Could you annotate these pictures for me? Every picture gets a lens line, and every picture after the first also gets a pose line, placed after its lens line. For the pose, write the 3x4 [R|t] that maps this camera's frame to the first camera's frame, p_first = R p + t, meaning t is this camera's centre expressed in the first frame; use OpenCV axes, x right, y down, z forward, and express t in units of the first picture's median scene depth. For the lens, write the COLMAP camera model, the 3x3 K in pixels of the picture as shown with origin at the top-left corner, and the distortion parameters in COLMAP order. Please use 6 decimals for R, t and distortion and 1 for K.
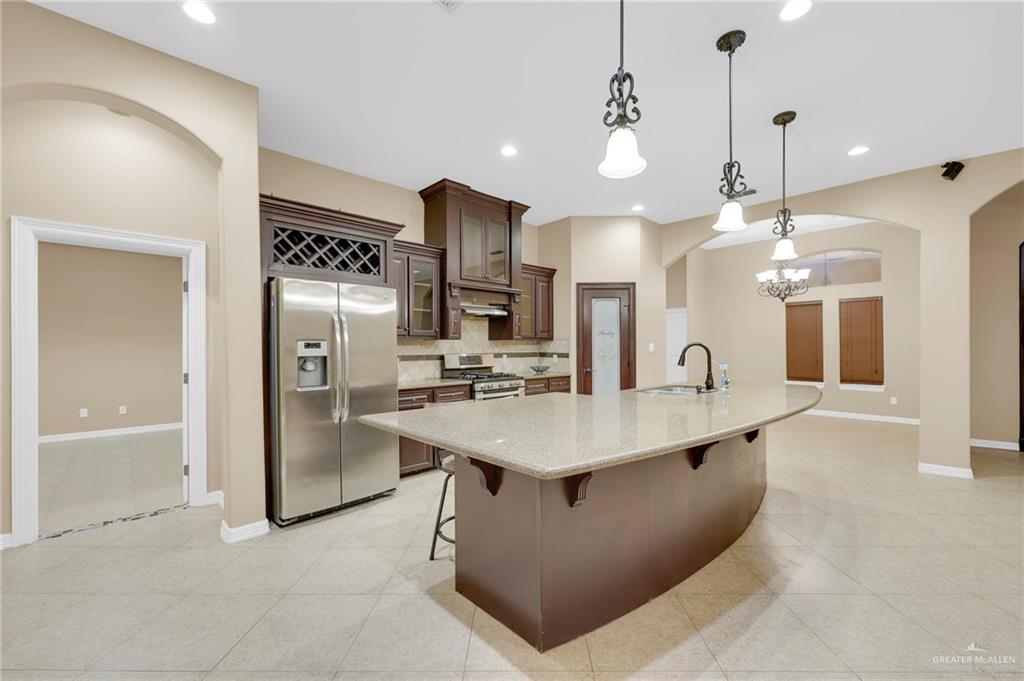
lens RADIAL K [[415.1, 0, 515.3], [0, 415.1, 347.1], [0, 0, 1]] dist [-0.003229, -0.000312]
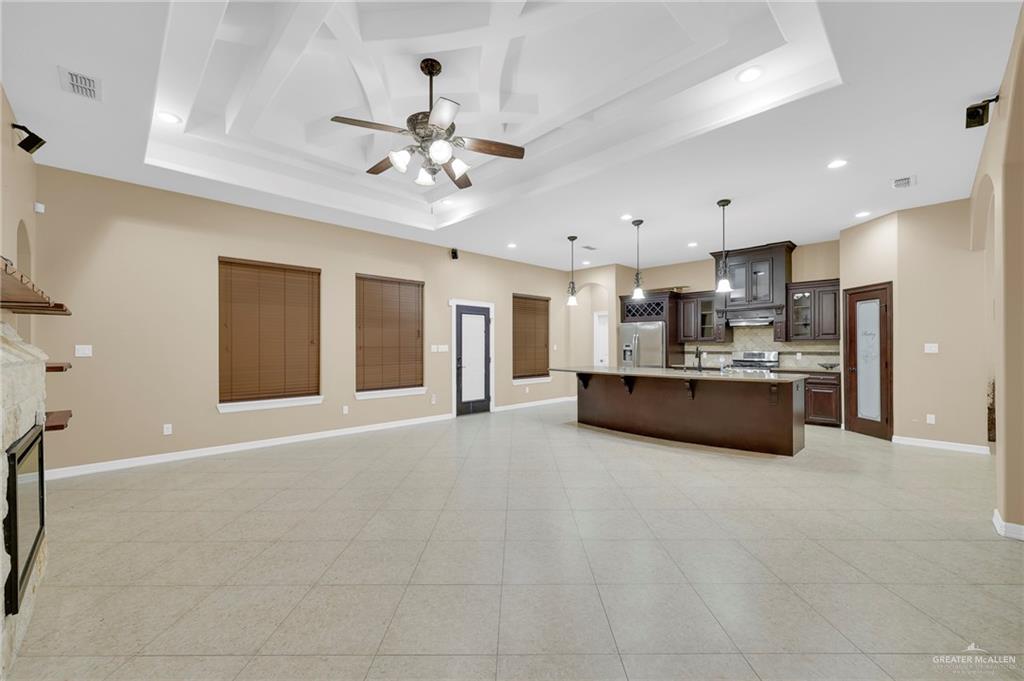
lens RADIAL K [[415.1, 0, 514.7], [0, 415.1, 338.6], [0, 0, 1]] dist [-0.003229, -0.000312]
pose [[0.011251, -0.014964, -0.999825, 1.439653], [-0.000676, 0.999888, -0.014972, -0.007197], [0.999936, 0.000845, 0.011239, 0.120515]]
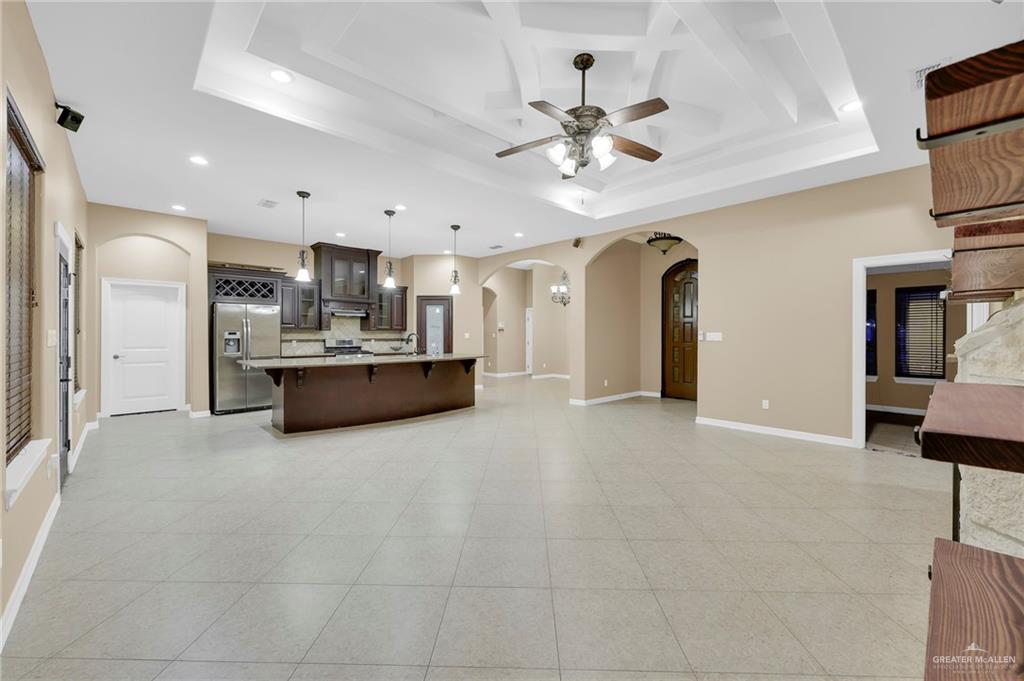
lens RADIAL K [[415.1, 0, 512.2], [0, 415.1, 335.5], [0, 0, 1]] dist [-0.003229, -0.000312]
pose [[0.999871, 0.005717, -0.015004, 0.632346], [-0.005697, 0.999983, 0.001373, -0.003189], [0.015011, -0.001287, 0.999886, -0.722918]]
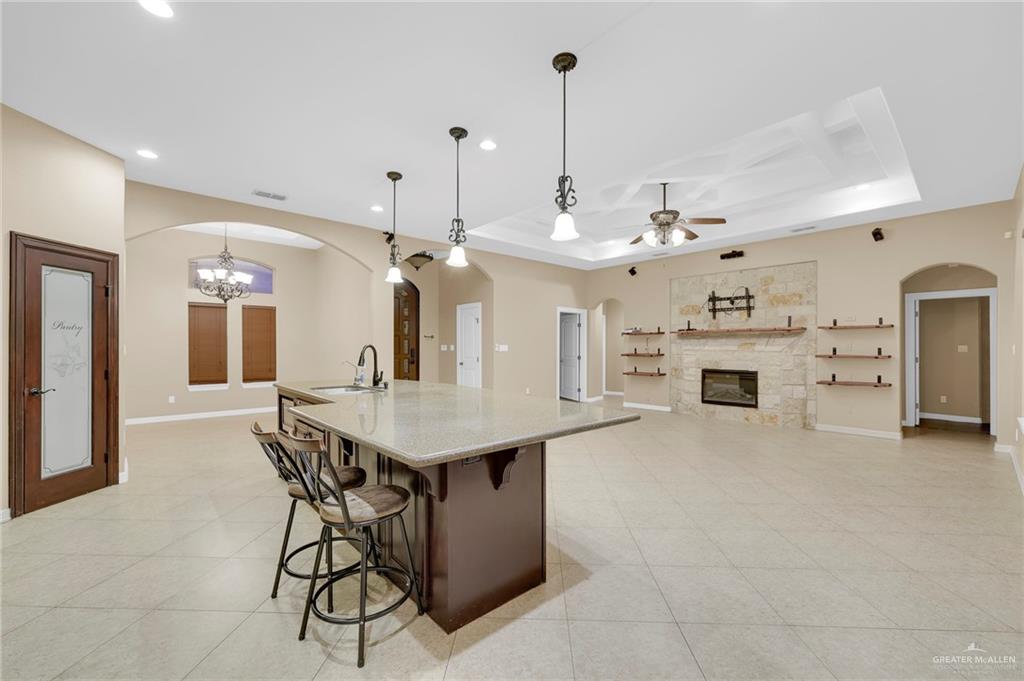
lens RADIAL K [[415.1, 0, 529.1], [0, 415.1, 345.7], [0, 0, 1]] dist [-0.003229, -0.000312]
pose [[0.017134, 0.006350, 0.999833, -0.436488], [0.003482, 0.999973, -0.006411, 0.000903], [-0.999847, 0.003591, 0.017112, 0.359947]]
